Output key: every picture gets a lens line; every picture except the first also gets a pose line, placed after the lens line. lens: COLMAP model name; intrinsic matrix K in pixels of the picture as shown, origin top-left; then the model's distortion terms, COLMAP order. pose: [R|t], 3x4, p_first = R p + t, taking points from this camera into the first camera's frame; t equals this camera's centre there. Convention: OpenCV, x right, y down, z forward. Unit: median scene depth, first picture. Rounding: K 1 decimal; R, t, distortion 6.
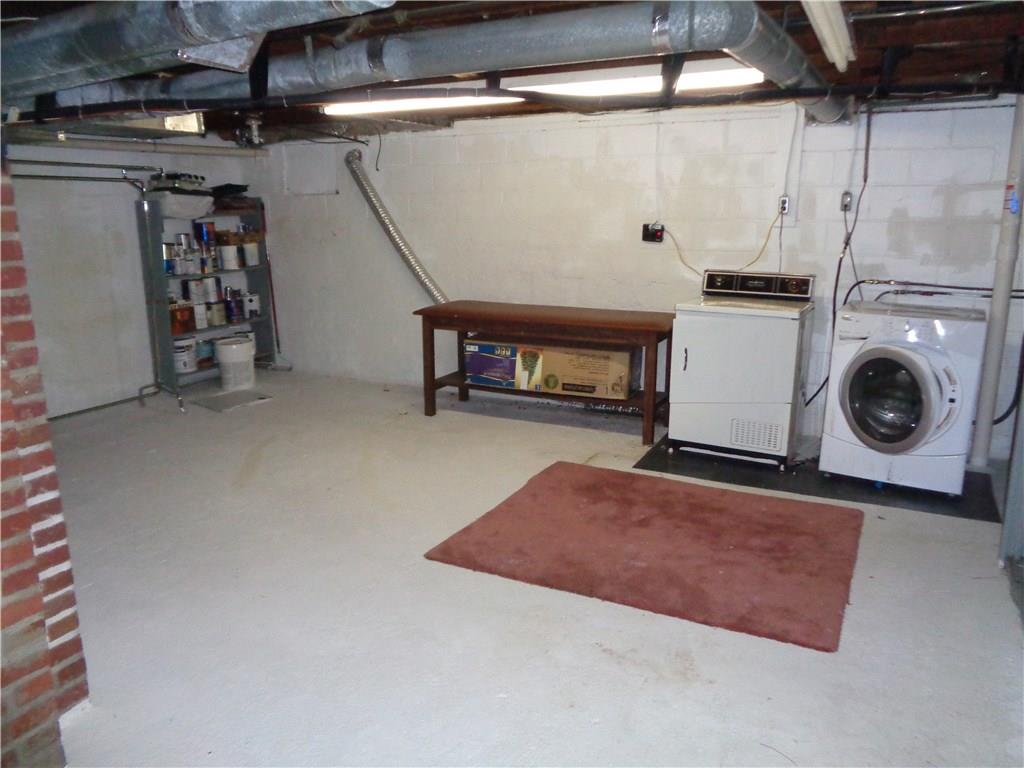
lens RADIAL K [[774.4, 0, 511.9], [0, 774.4, 364.4], [0, 0, 1]] dist [-0.003472, 0.004290]
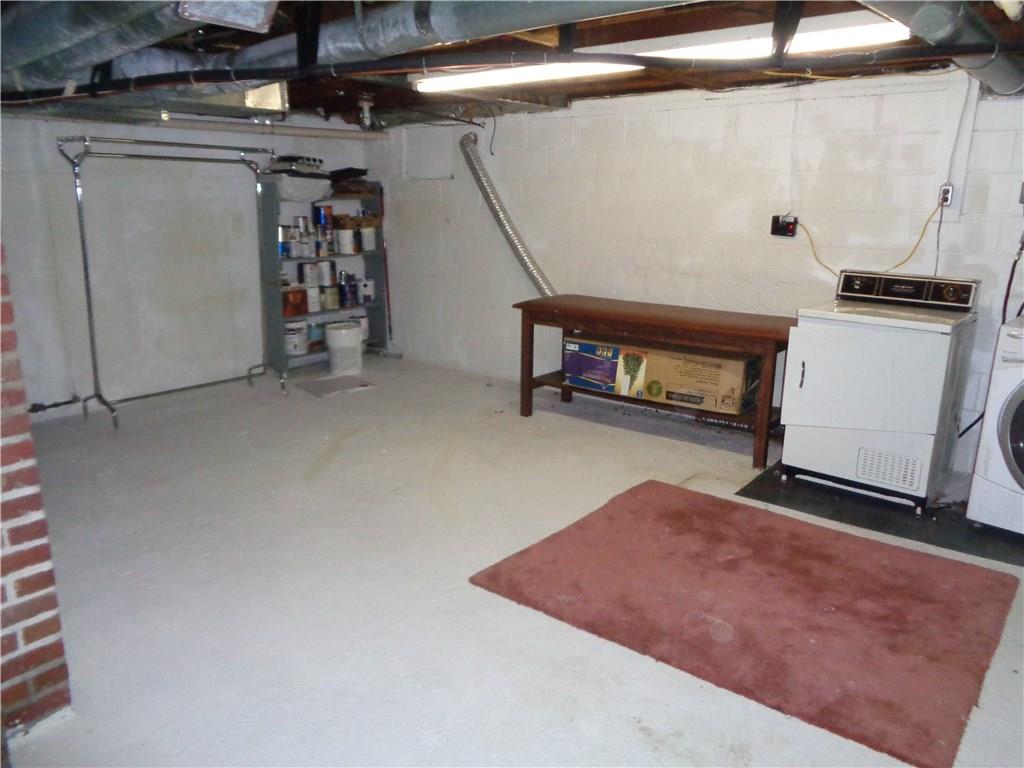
lens RADIAL K [[774.4, 0, 511.9], [0, 774.4, 364.4], [0, 0, 1]] dist [-0.003472, 0.004290]
pose [[0.979492, 0.056537, -0.193387, 0.064432], [-0.054159, 0.998378, 0.017566, -0.013341], [0.194066, -0.006732, 0.980965, 0.088272]]
